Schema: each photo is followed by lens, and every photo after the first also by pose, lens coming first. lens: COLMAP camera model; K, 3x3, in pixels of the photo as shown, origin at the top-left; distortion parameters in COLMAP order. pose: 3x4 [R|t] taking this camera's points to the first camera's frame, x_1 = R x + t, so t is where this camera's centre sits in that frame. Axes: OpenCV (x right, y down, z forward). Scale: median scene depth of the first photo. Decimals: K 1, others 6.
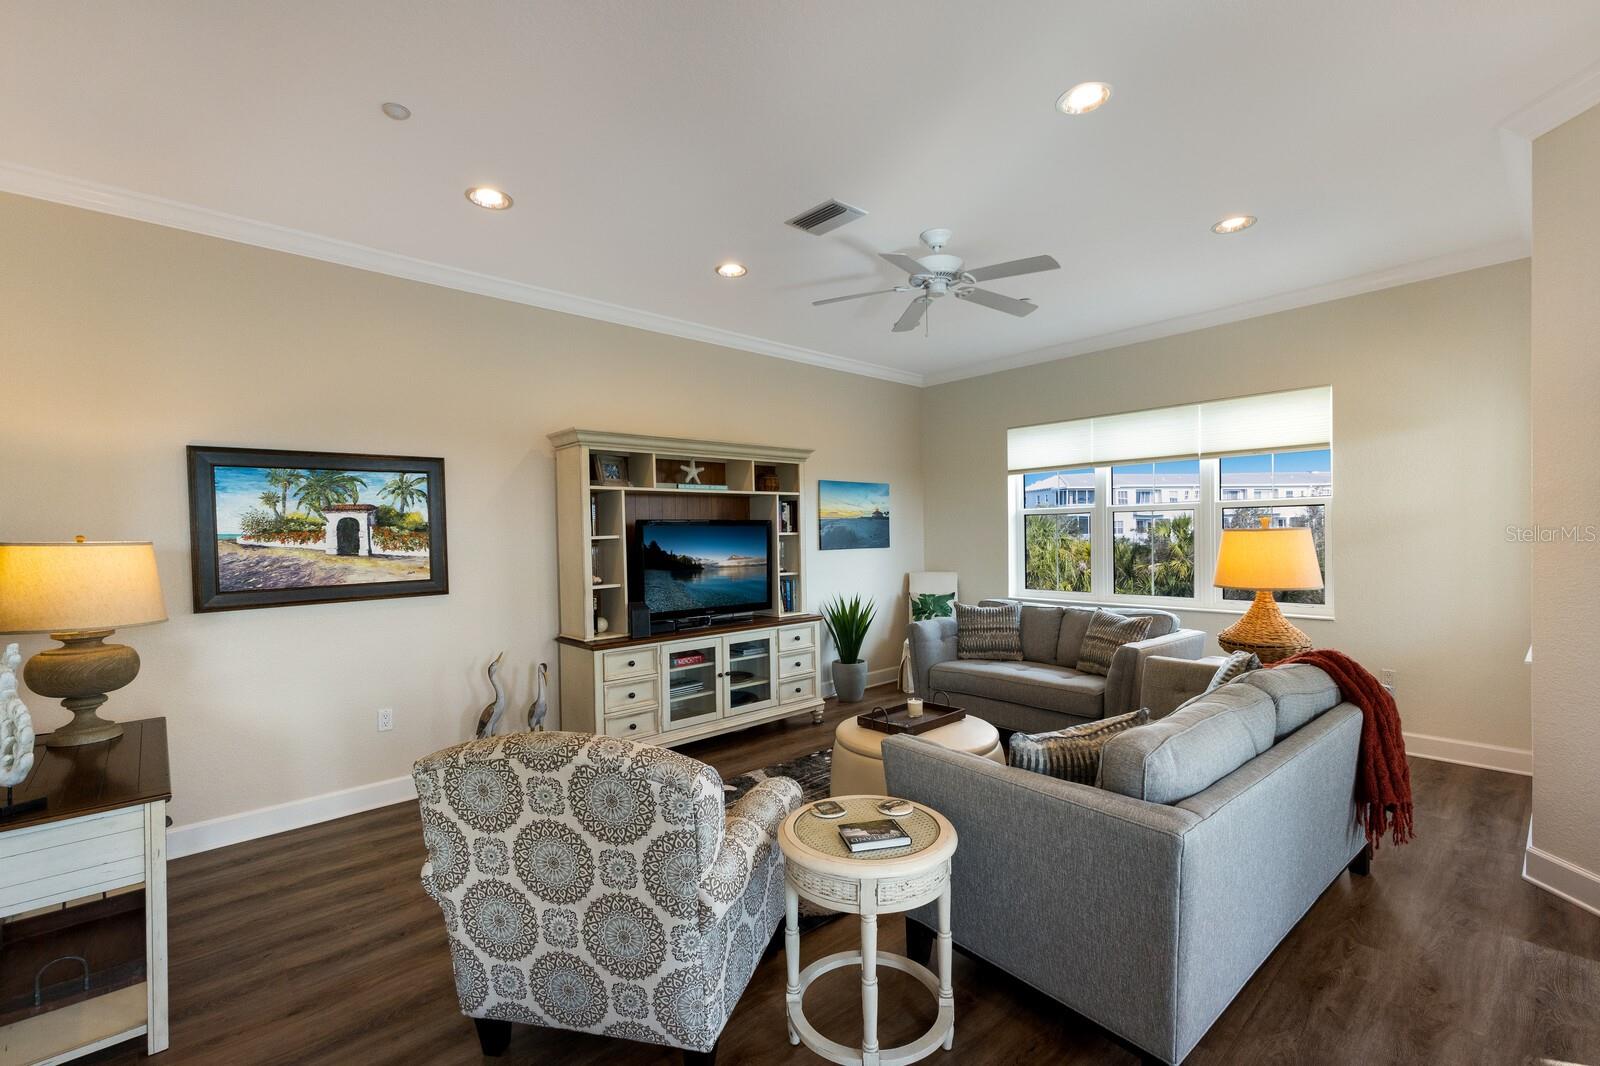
lens RADIAL K [[691.2, 0, 807.6], [0, 691.2, 539.1], [0, 0, 1]] dist [0.013863, -0.001163]
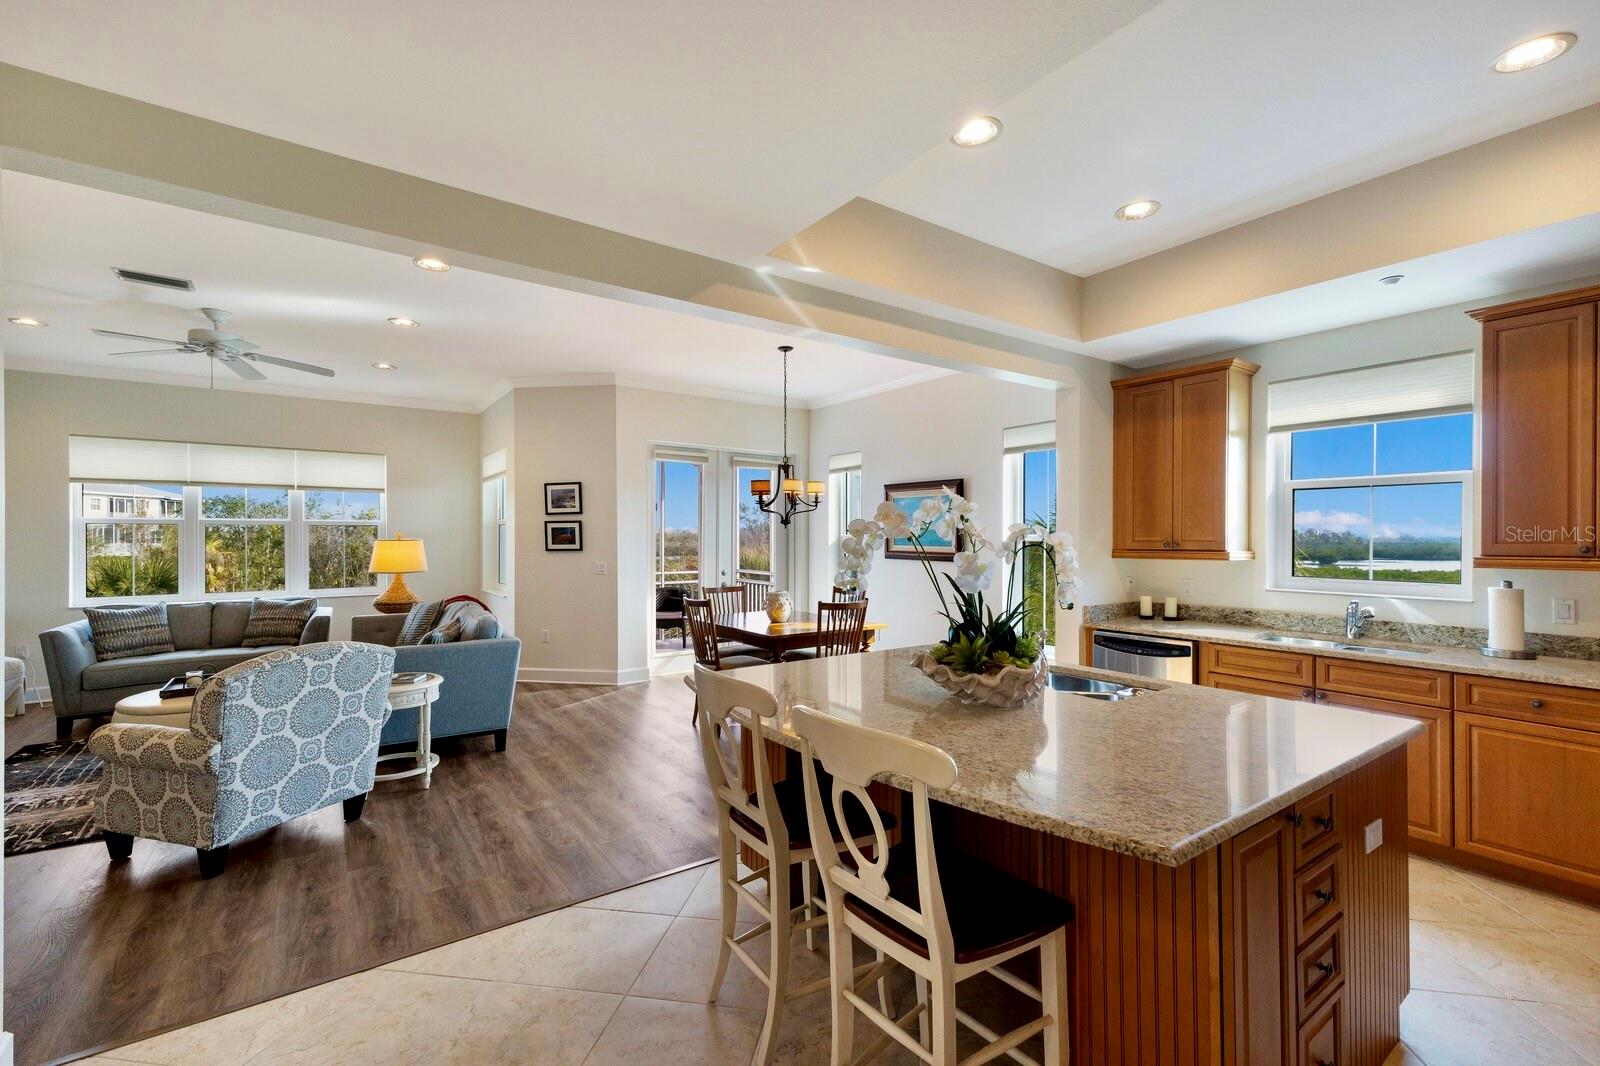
lens RADIAL K [[691.2, 0, 811.3], [0, 691.2, 539.7], [0, 0, 1]] dist [0.013863, -0.001163]
pose [[0.112058, 0.013135, 0.993615, -0.728168], [0.006343, 0.999883, -0.013933, 0.012485], [-0.993681, 0.007864, 0.111962, -0.188649]]
